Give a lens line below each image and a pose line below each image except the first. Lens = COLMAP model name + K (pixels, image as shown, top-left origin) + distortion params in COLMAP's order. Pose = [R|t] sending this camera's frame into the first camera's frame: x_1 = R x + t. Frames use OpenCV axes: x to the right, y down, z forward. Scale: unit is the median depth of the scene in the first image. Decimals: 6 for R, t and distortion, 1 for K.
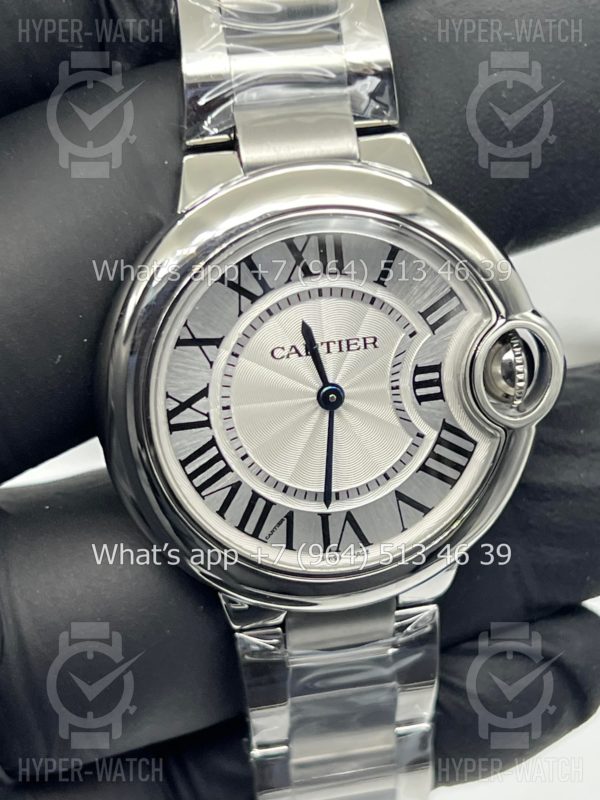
lens RADIAL K [[1923.1, 0, 315.4], [0, 1923.1, 417.7], [0, 0, 1]] dist [0.506788, 0.000000]
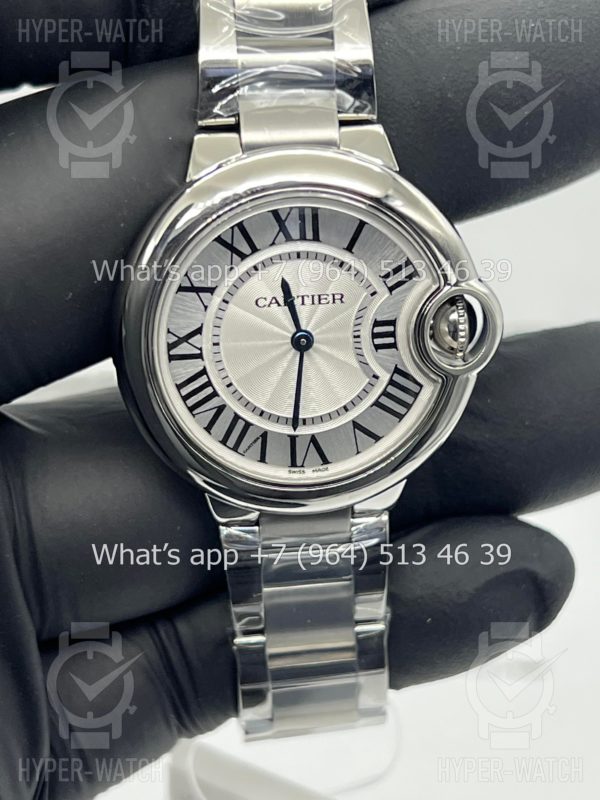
lens RADIAL K [[1923.1, 0, 306.4], [0, 1923.1, 396.6], [0, 0, 1]] dist [0.506788, 0.000000]
pose [[0.995697, 0.068388, -0.062534, 0.088696], [-0.065389, 0.996665, 0.048818, -0.035120], [0.065664, -0.044519, 0.996848, -0.214582]]
